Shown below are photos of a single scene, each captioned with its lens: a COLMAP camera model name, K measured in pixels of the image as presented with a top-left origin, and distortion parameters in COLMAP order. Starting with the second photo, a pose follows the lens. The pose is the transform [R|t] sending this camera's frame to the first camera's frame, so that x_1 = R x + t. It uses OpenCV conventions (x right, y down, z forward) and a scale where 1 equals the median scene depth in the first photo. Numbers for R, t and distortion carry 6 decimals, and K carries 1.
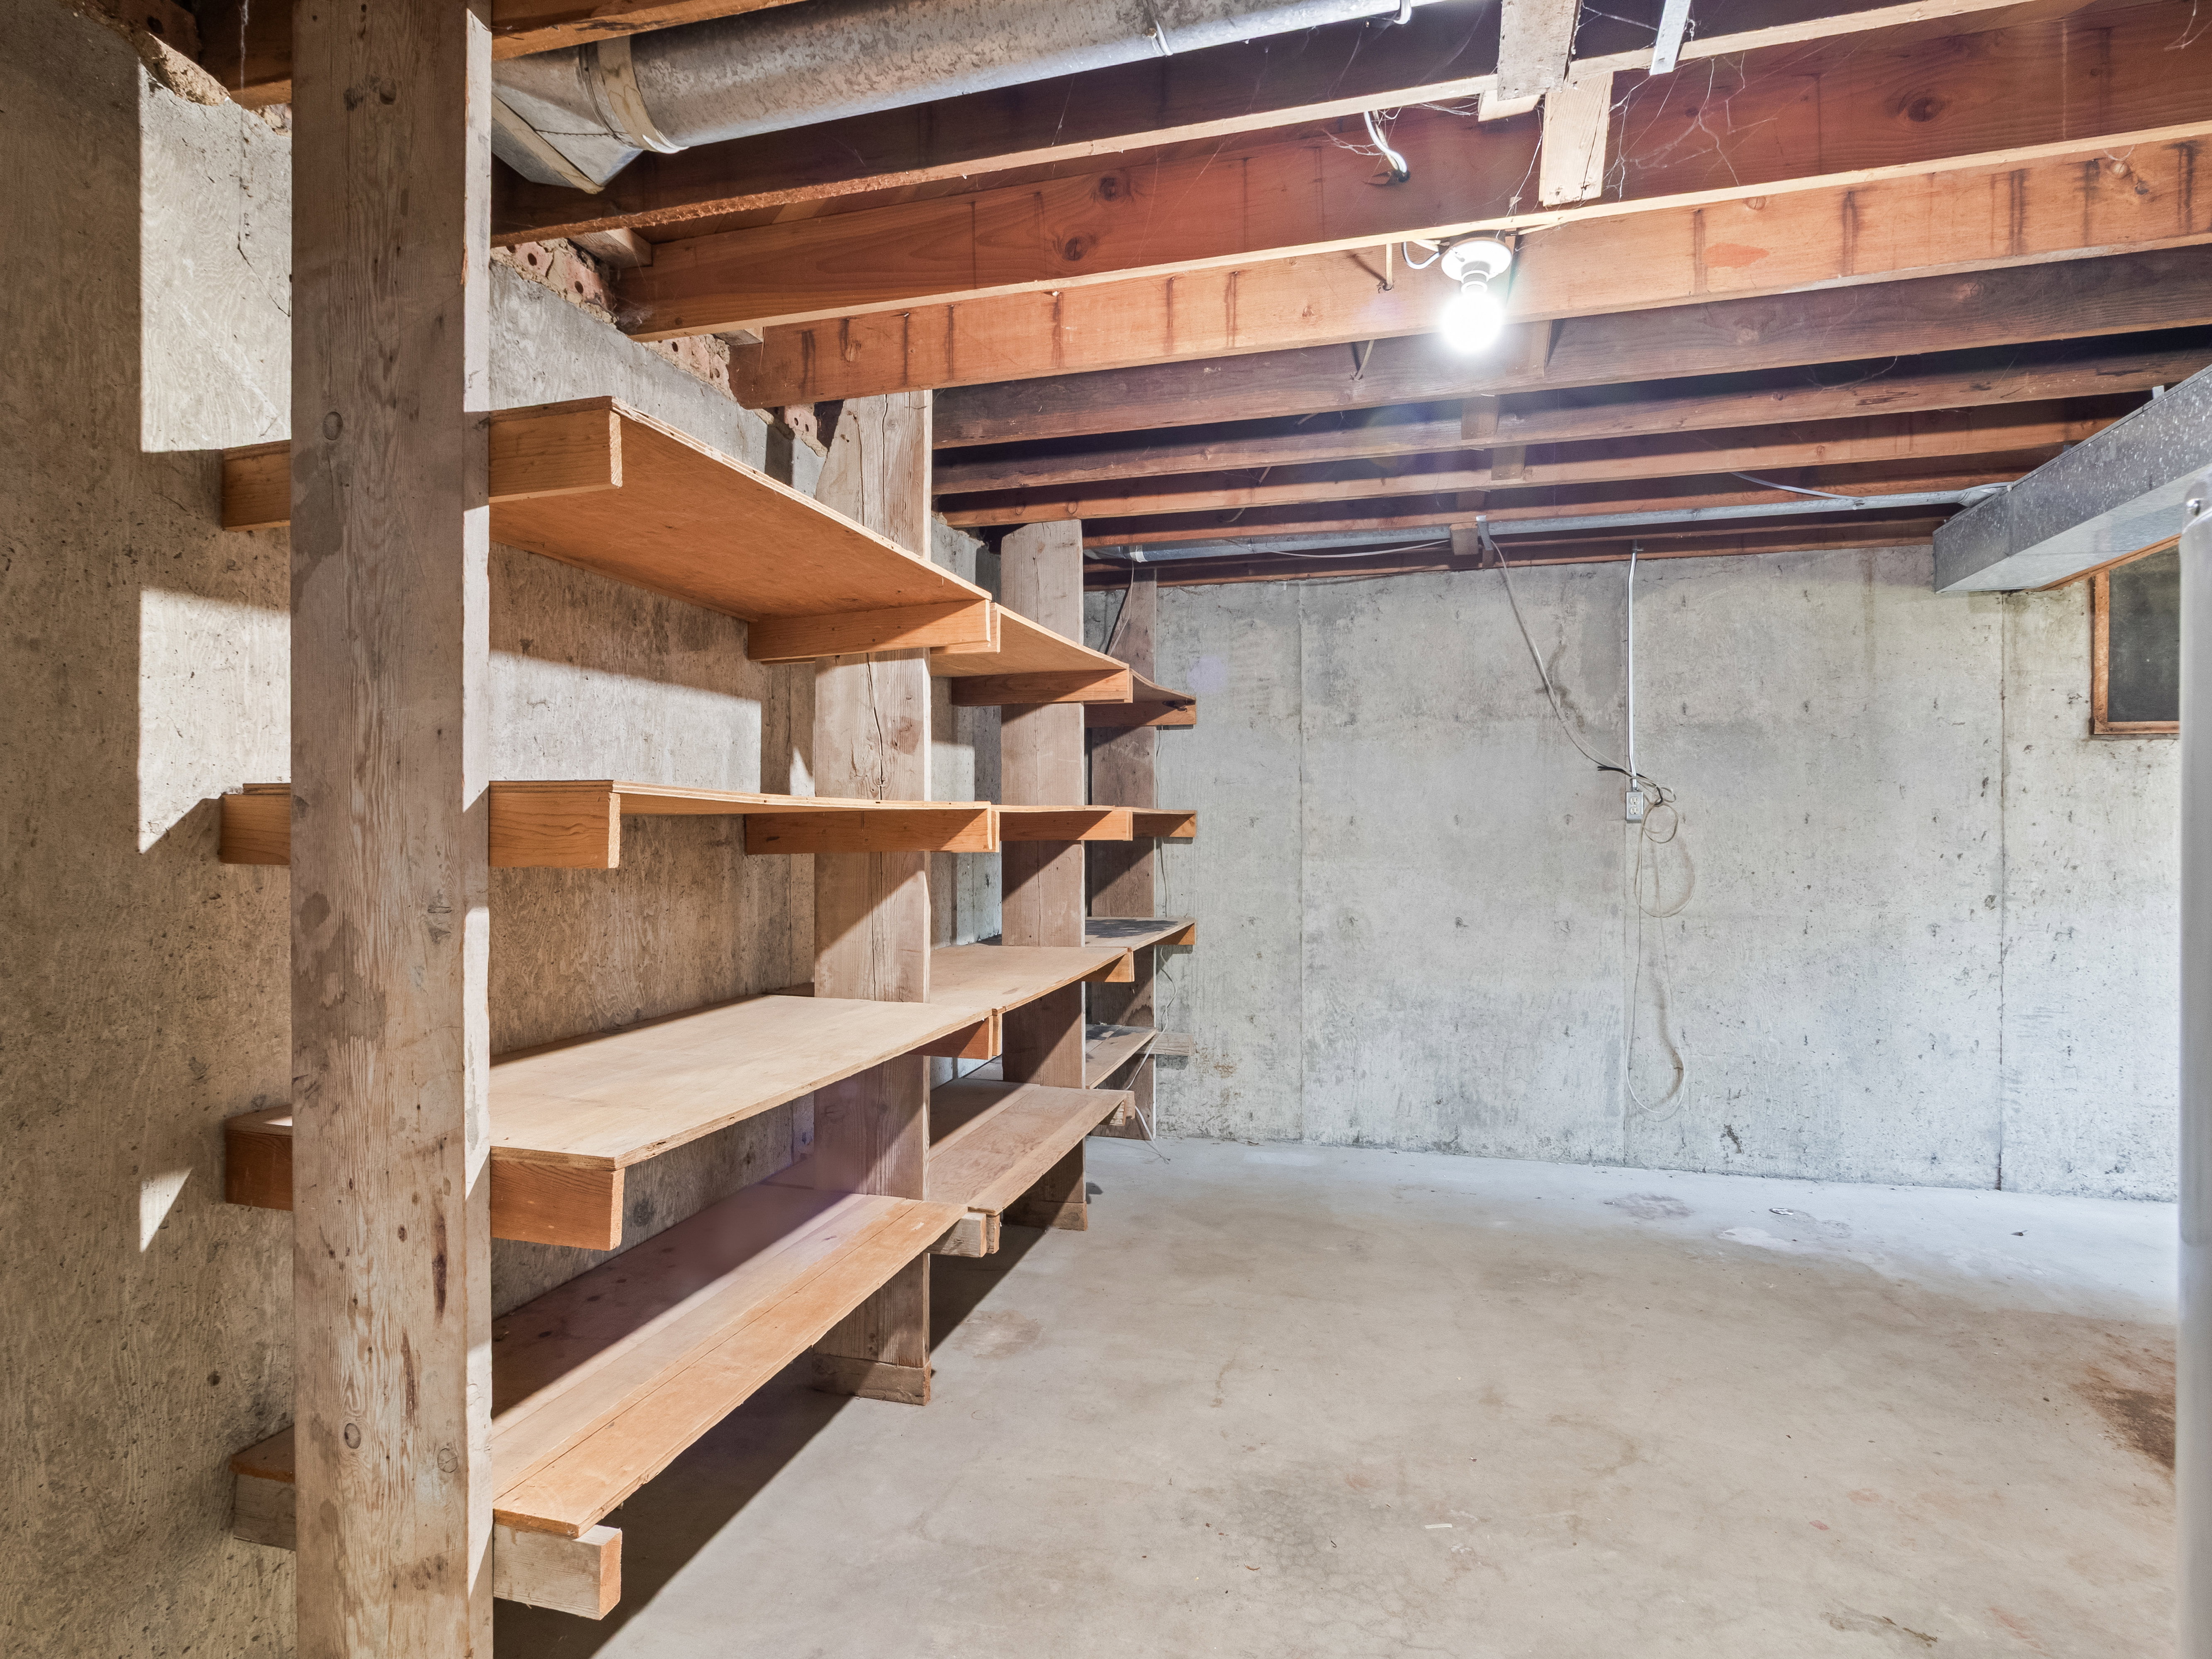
lens RADIAL K [[1163.6, 0, 1107.3], [0, 1163.6, 827.8], [0, 0, 1]] dist [0.000715, 0.001573]
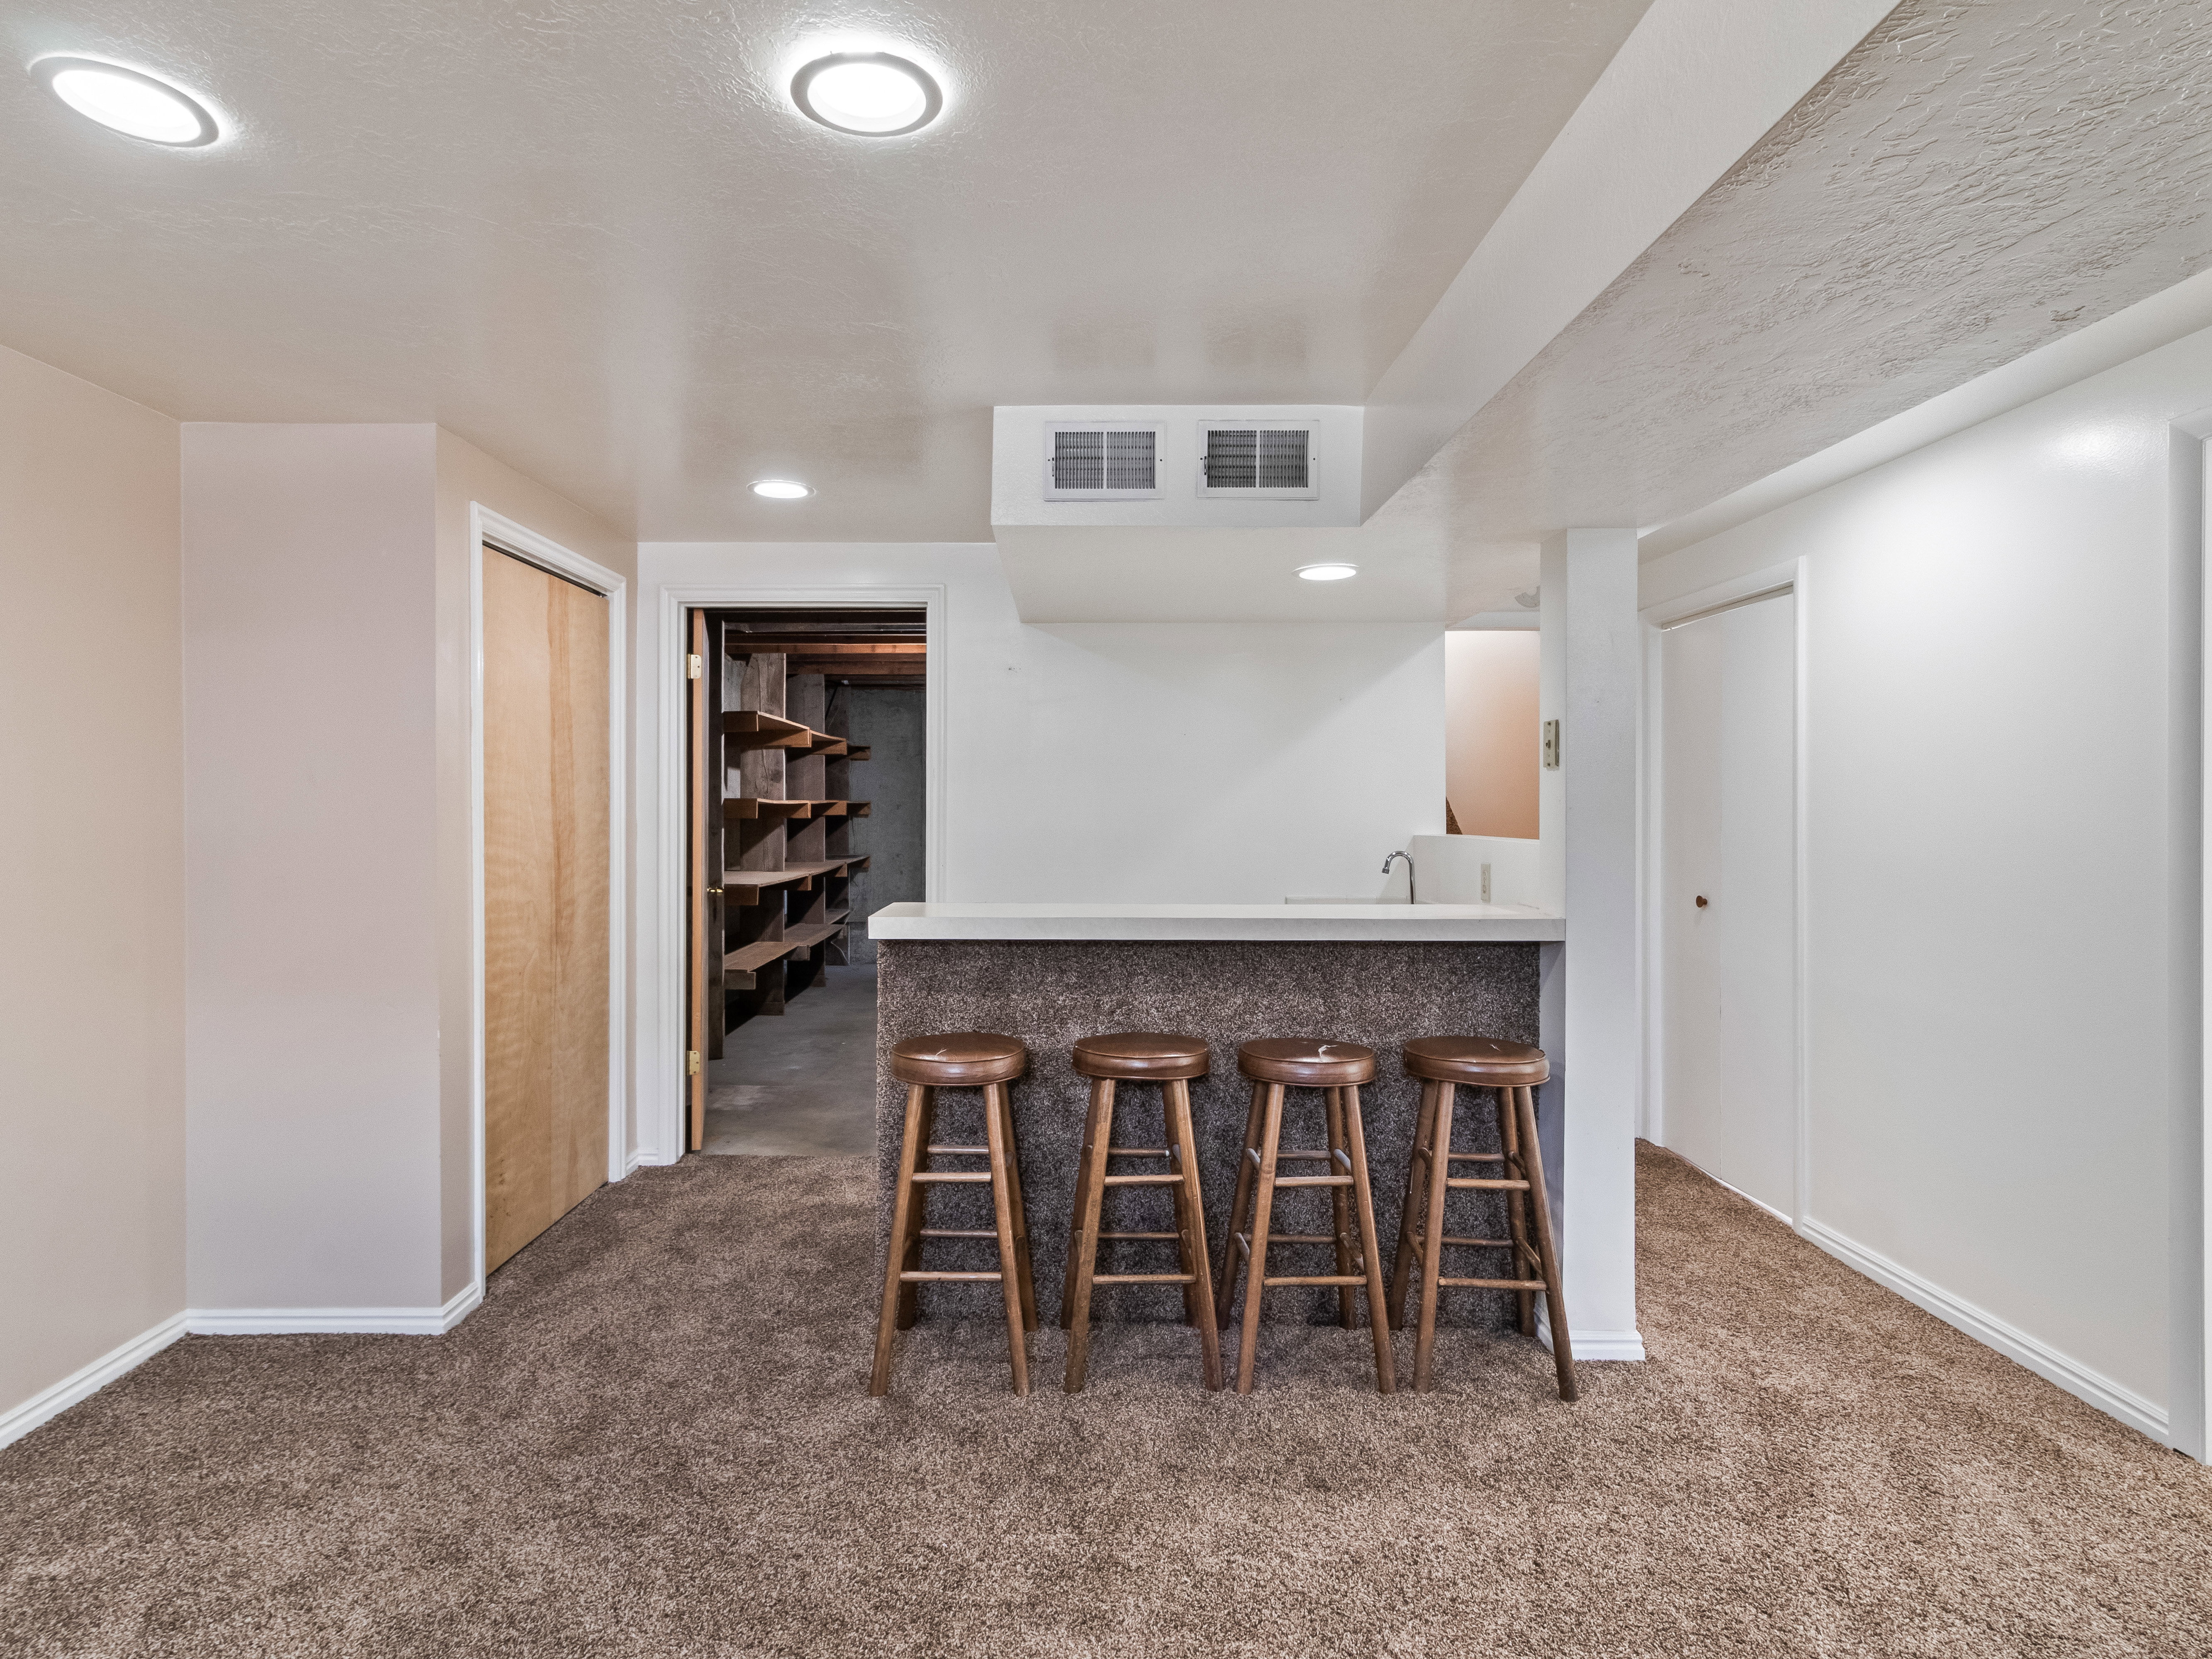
lens RADIAL K [[1163.6, 0, 1065.7], [0, 1163.6, 808.5], [0, 0, 1]] dist [0.000715, 0.001573]
pose [[0.962360, 0.002757, 0.271765, -0.185195], [-0.002185, 0.999995, -0.002408, 0.002245], [-0.271770, 0.001723, 0.962361, -1.311111]]
